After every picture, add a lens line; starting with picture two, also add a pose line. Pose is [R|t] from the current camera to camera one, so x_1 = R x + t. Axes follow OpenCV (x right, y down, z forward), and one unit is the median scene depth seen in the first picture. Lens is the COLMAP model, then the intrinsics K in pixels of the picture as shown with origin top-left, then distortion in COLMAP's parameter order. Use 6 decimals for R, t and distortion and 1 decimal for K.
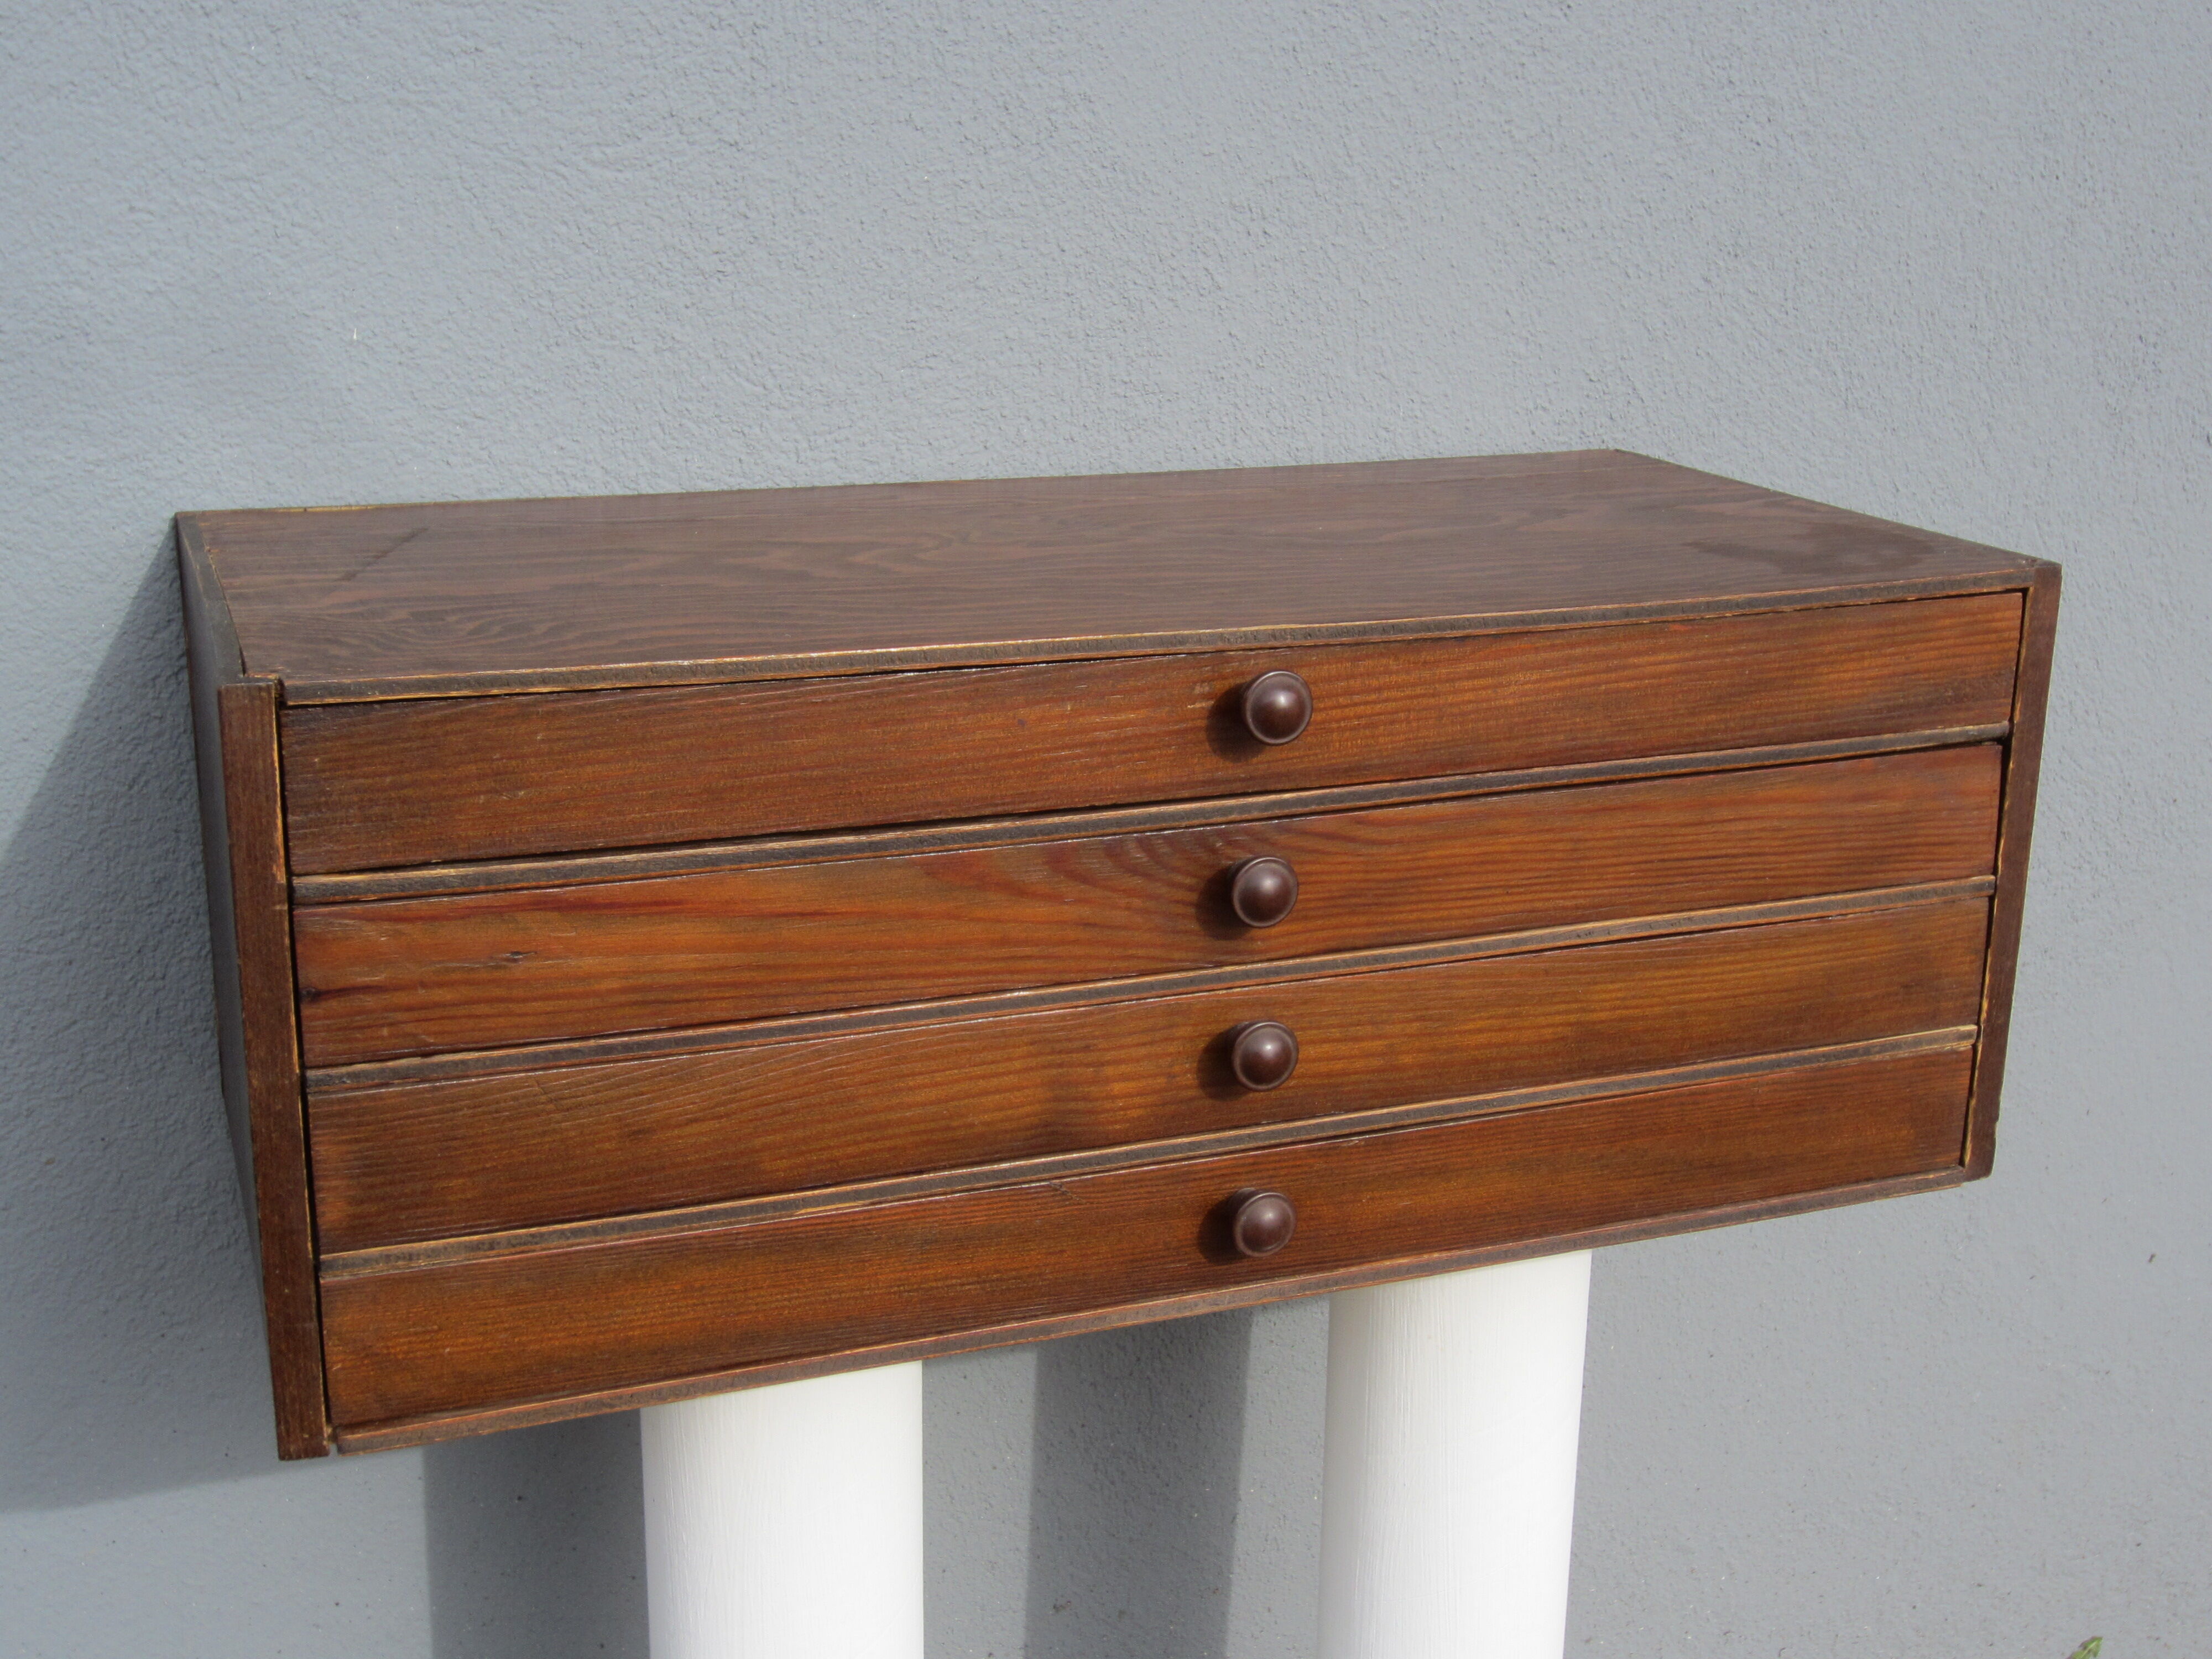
lens RADIAL K [[2715.2, 0, 1106.0], [0, 2715.2, 829.5], [0, 0, 1]] dist [-0.085026, 0.040994]
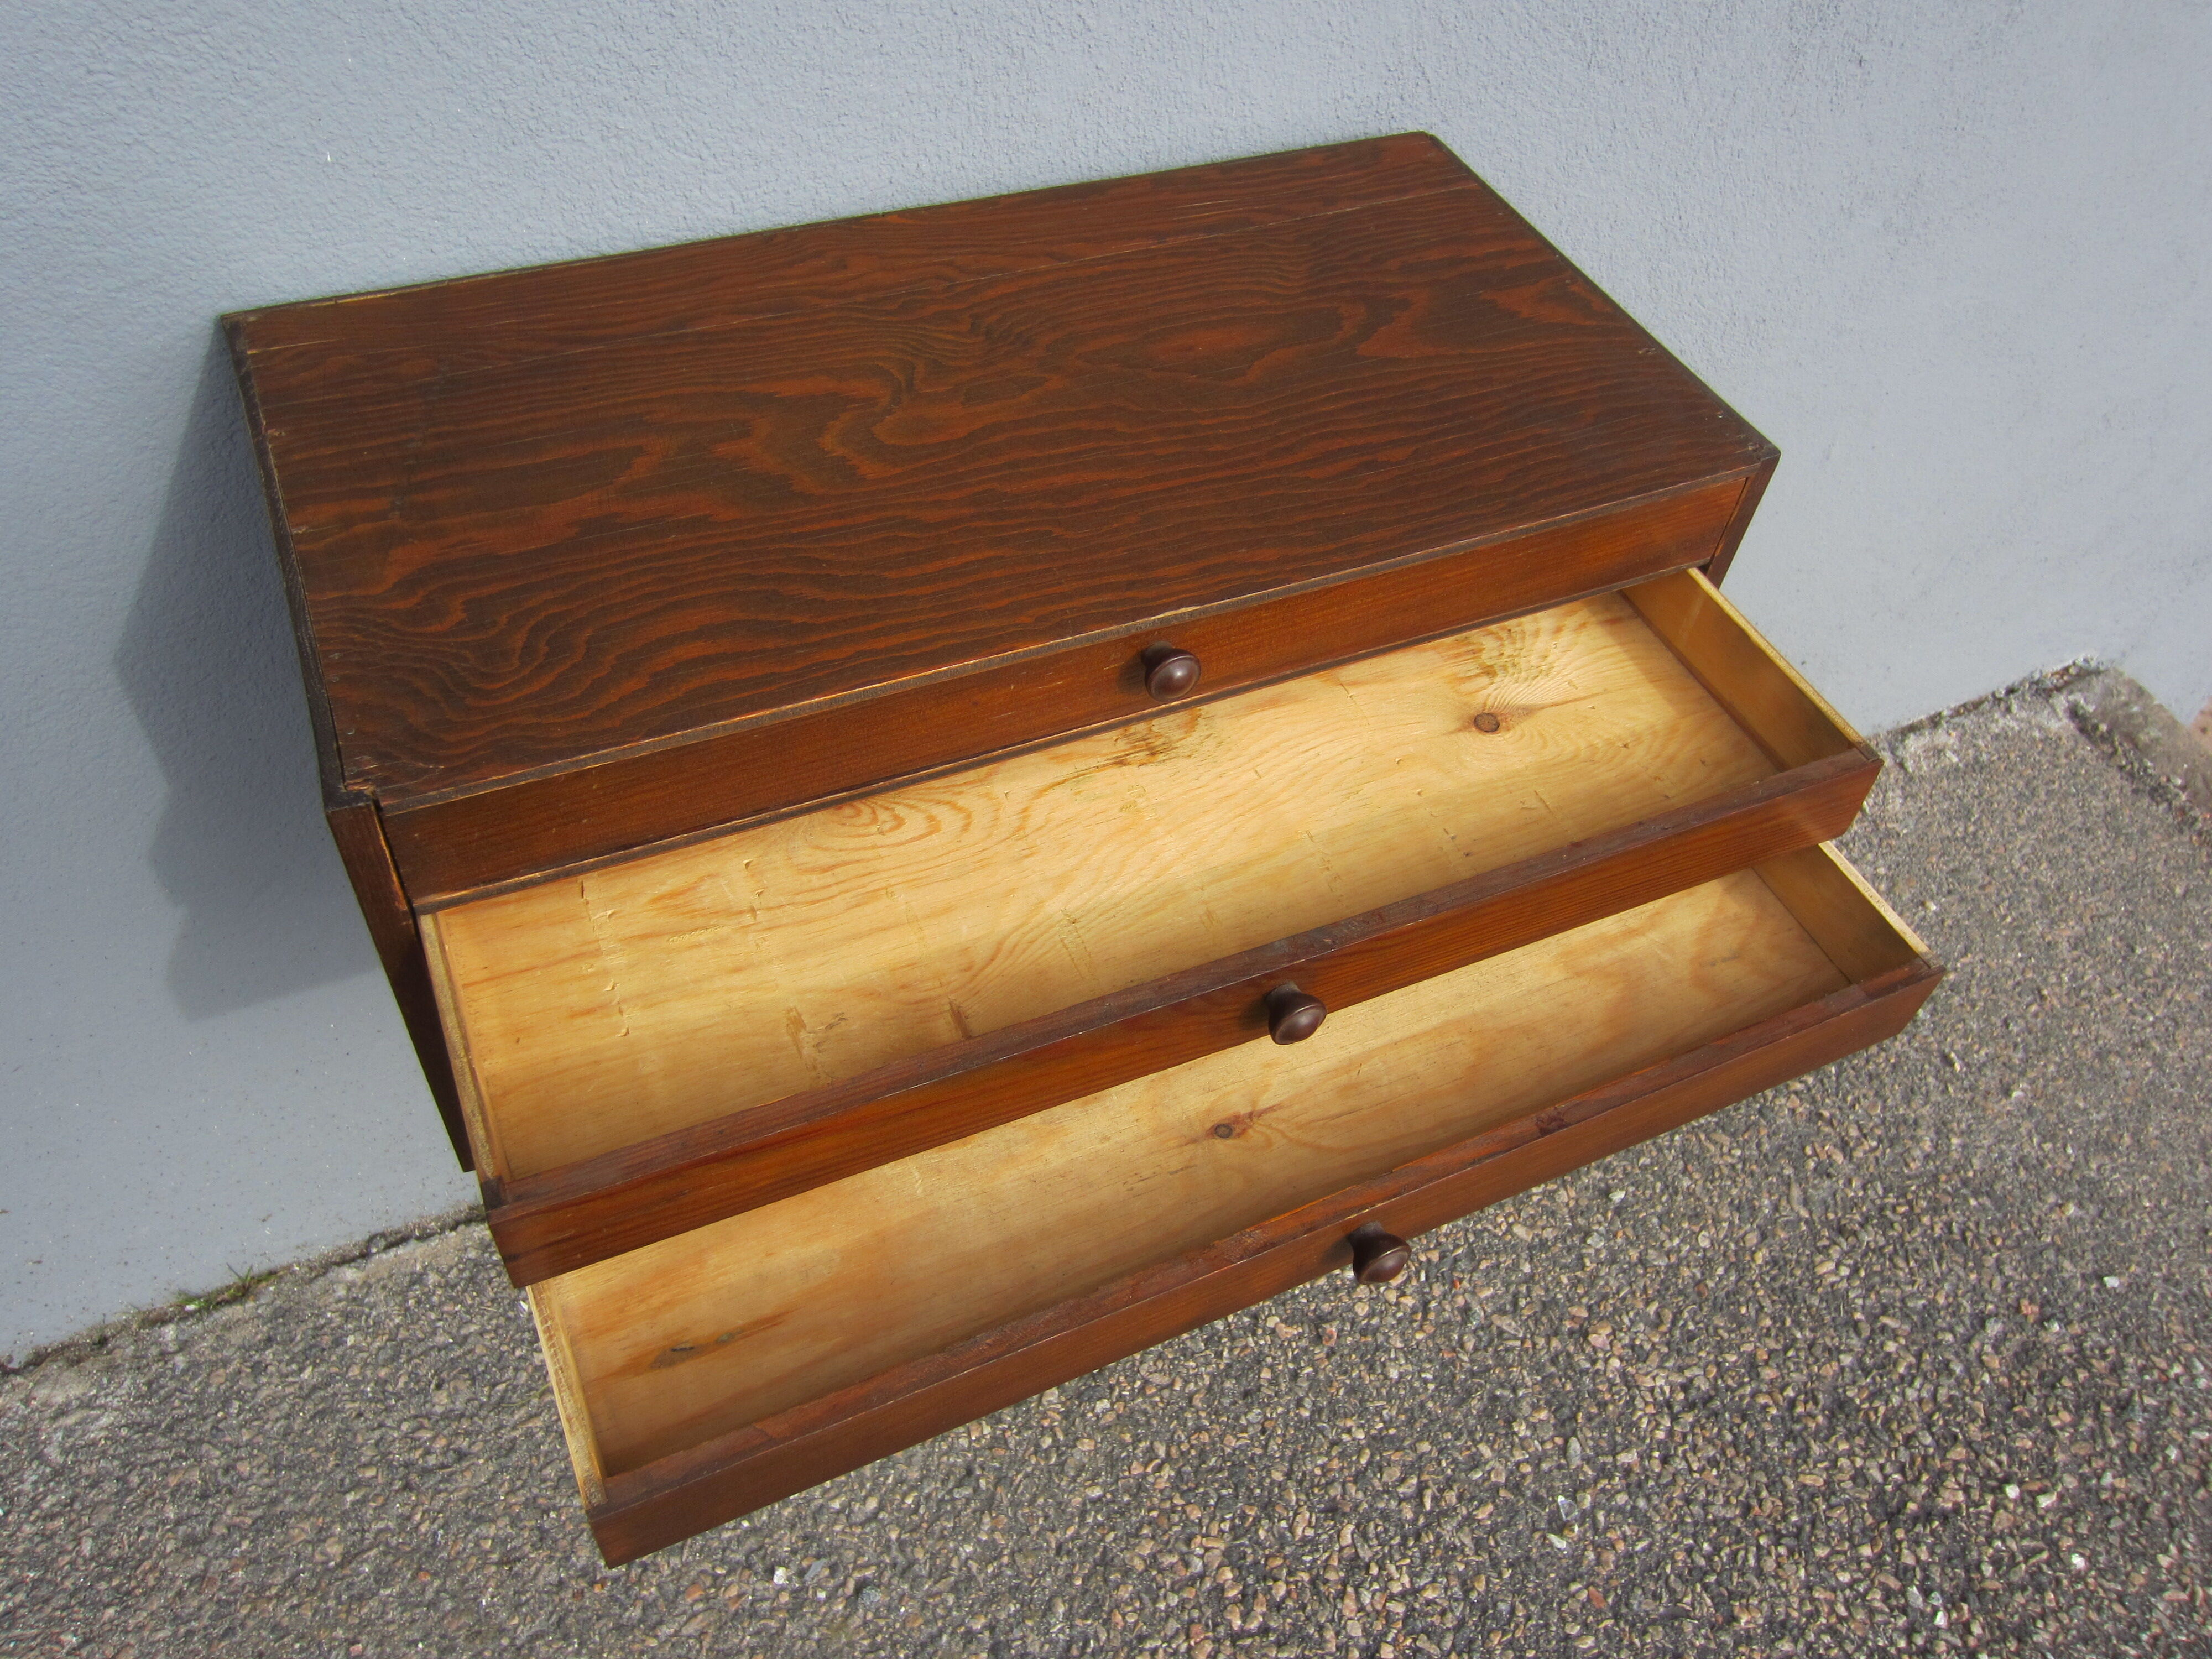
lens RADIAL K [[1725.6, 0, 1104.6], [0, 1725.6, 840.0], [0, 0, 1]] dist [-0.043069, 0.012242]
pose [[0.995045, -0.019900, 0.097416, -0.033238], [-0.035600, 0.843502, 0.535945, -0.335603], [-0.092835, -0.536757, 0.838614, 0.226878]]
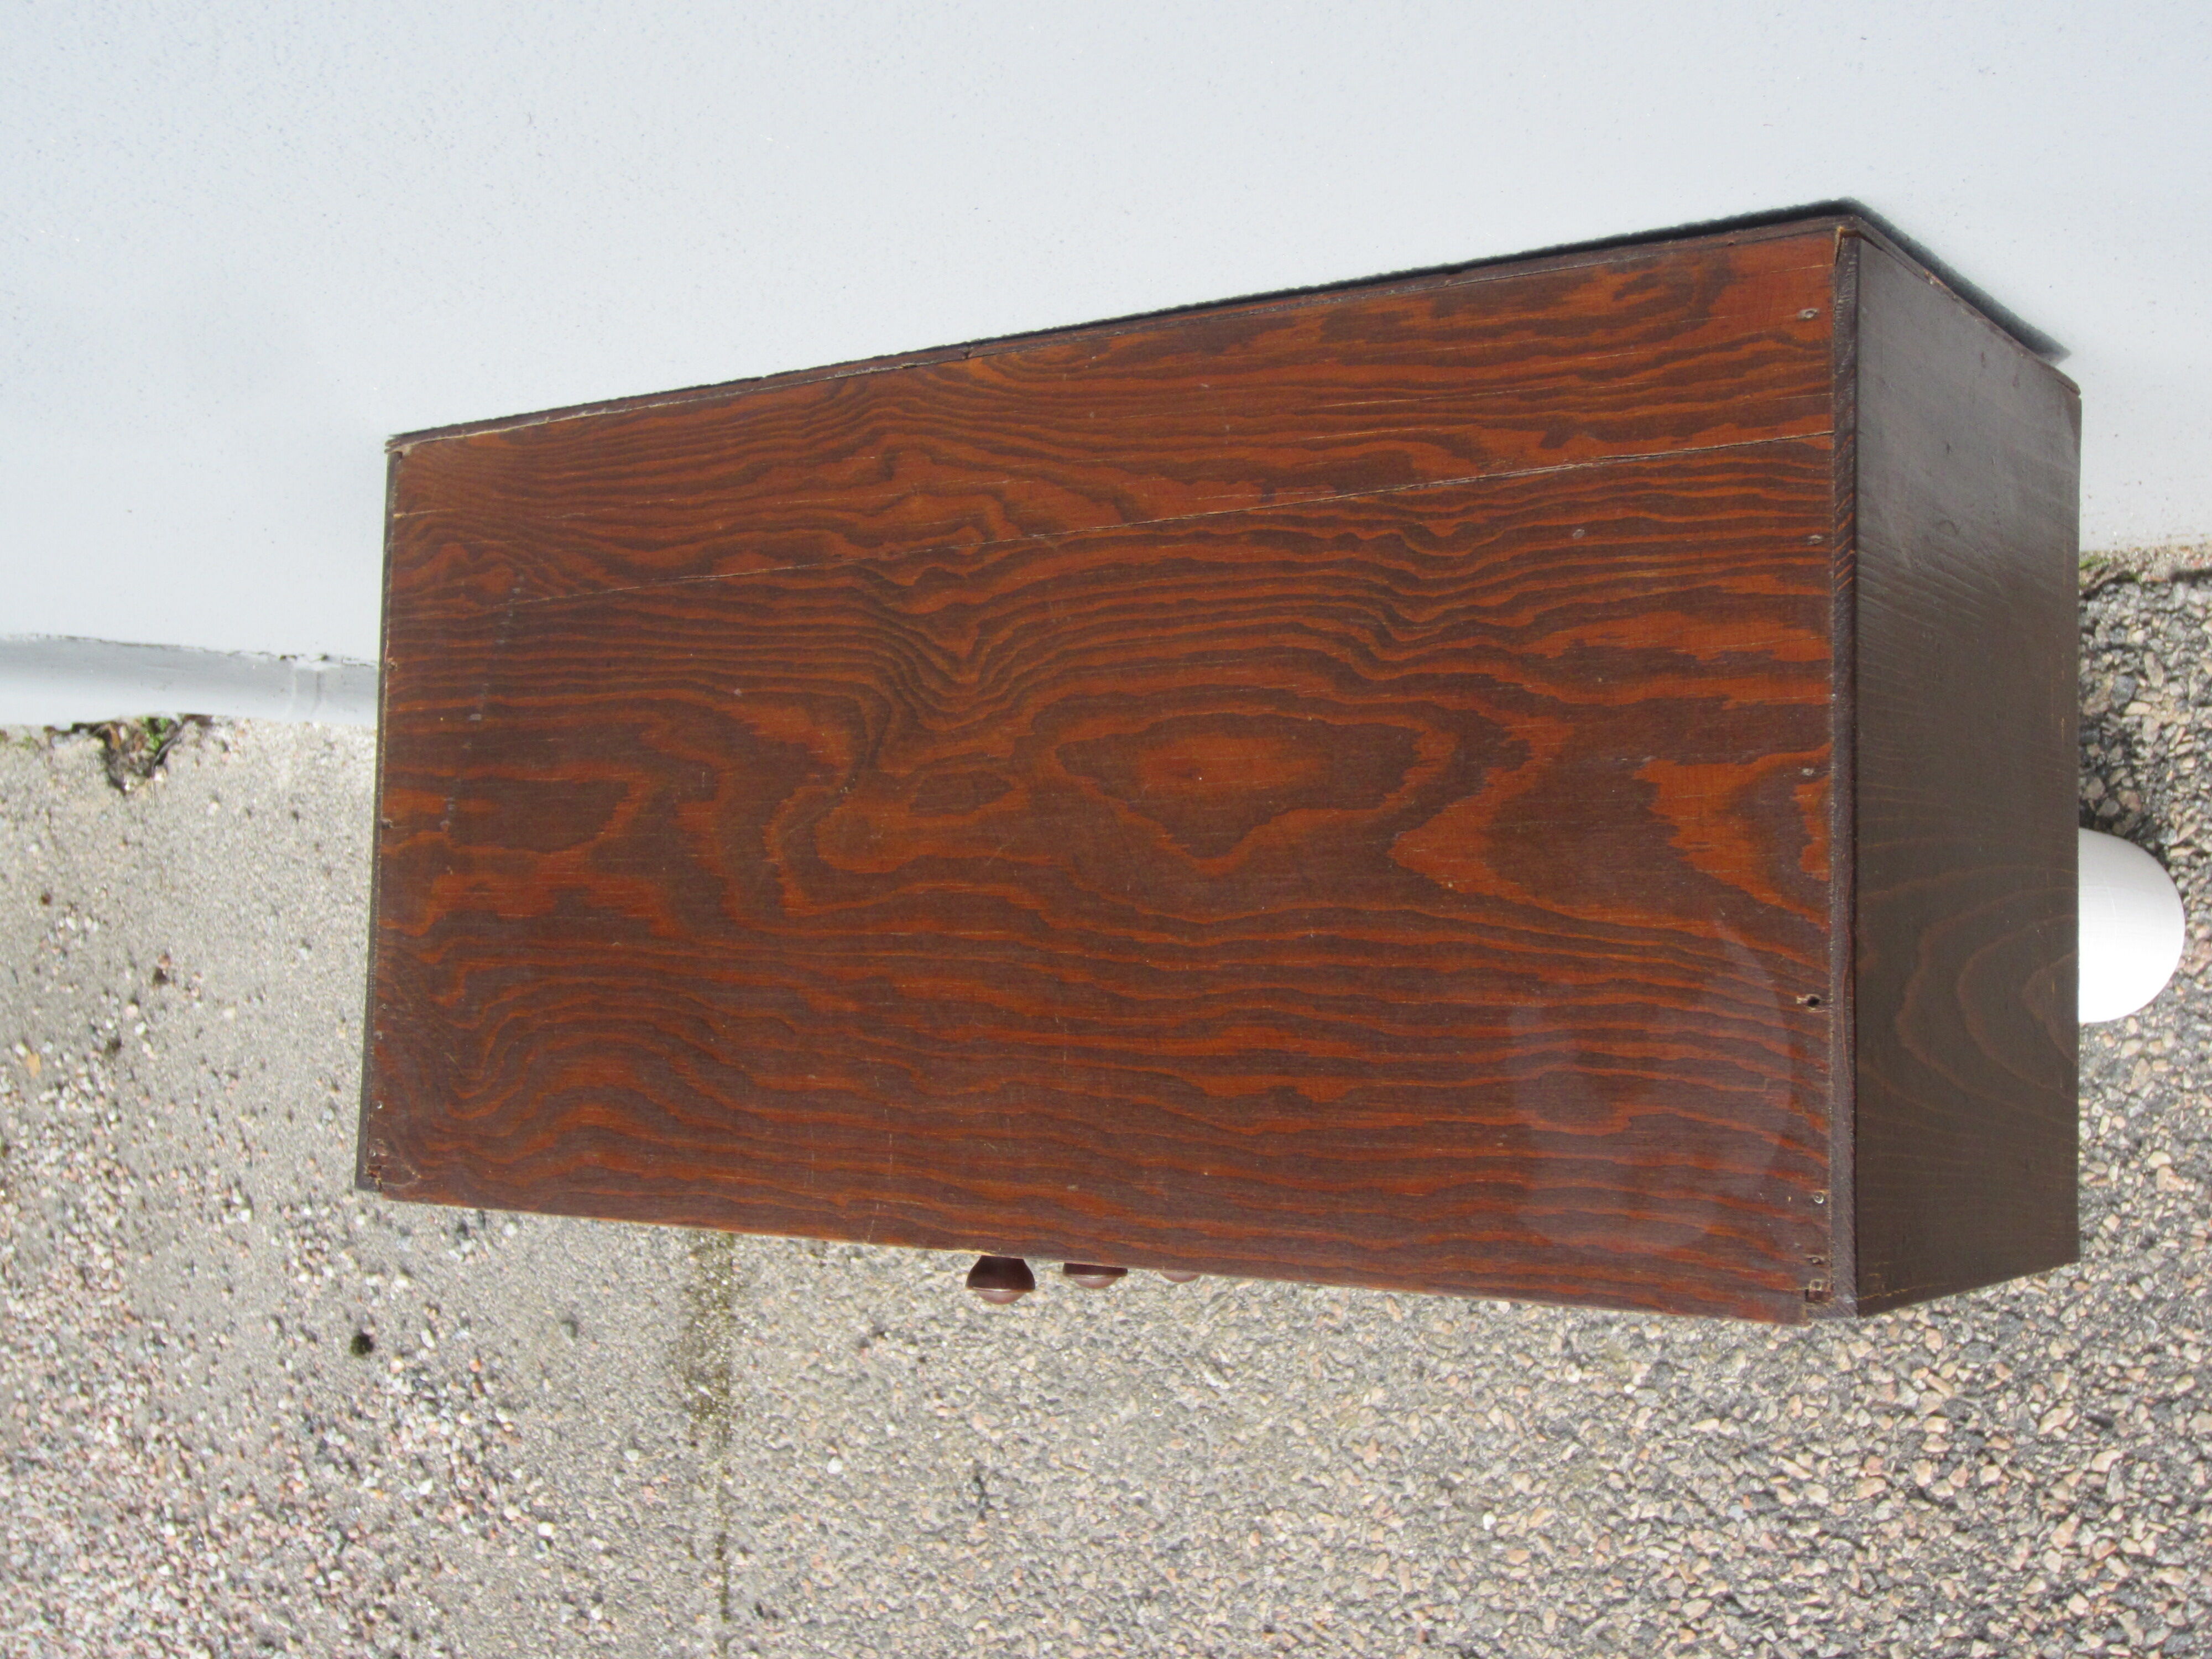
lens RADIAL K [[2691.9, 0, 1111.5], [0, 2691.9, 875.0], [0, 0, 1]] dist [-0.058519, -0.039339]
pose [[0.747067, 0.336419, -0.573335, 0.566101], [0.477016, 0.329387, 0.814837, -0.805116], [0.462976, -0.882228, 0.085597, 0.877657]]
